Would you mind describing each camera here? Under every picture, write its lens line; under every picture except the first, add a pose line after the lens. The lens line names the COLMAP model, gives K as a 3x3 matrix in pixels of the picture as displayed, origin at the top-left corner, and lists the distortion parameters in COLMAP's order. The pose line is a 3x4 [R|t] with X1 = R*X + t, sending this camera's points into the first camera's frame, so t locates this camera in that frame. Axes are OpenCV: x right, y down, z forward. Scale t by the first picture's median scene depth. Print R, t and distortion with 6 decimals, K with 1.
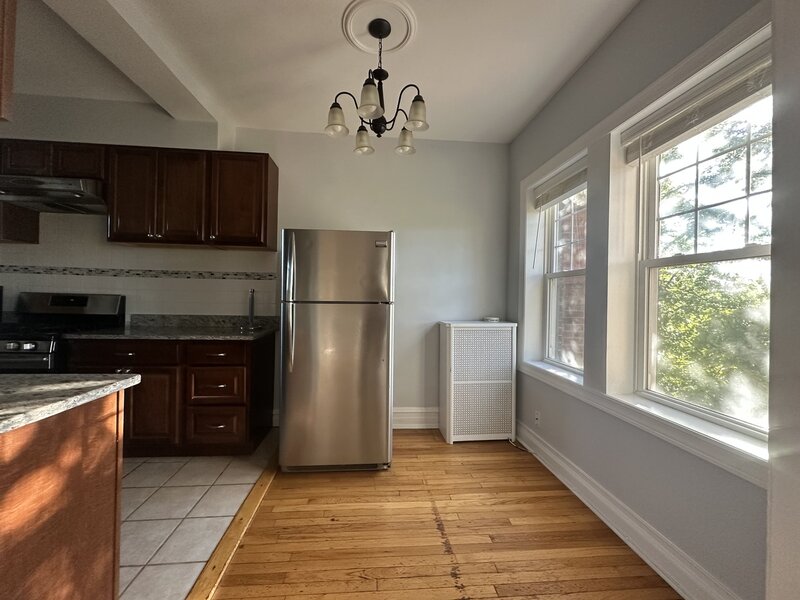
lens RADIAL K [[319.5, 0, 398.9], [0, 319.5, 298.1], [0, 0, 1]] dist [-0.001947, -0.000212]
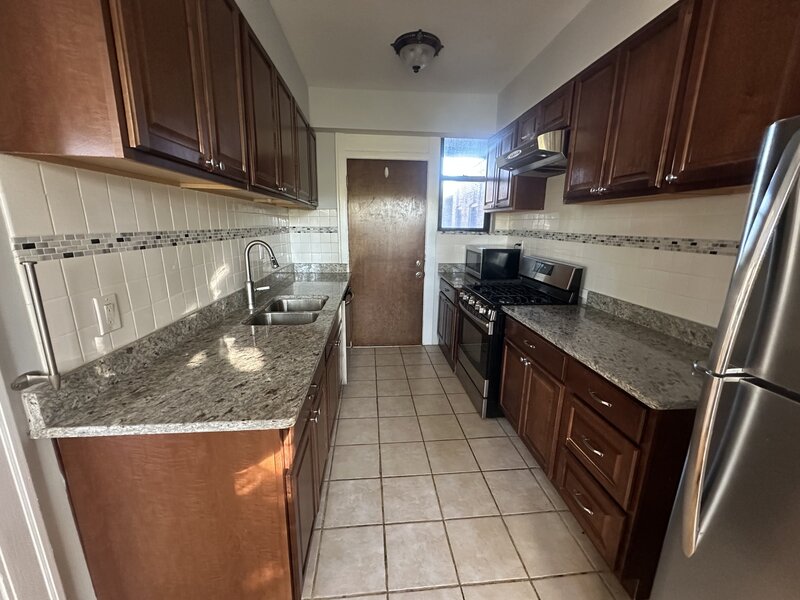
lens RADIAL K [[319.5, 0, 398.9], [0, 319.5, 298.1], [0, 0, 1]] dist [-0.001947, -0.000212]
pose [[-0.000878, 0.204852, -0.978793, -0.036114], [-0.014097, 0.978693, 0.204844, -0.092846], [0.999900, 0.013978, 0.002029, 0.522511]]
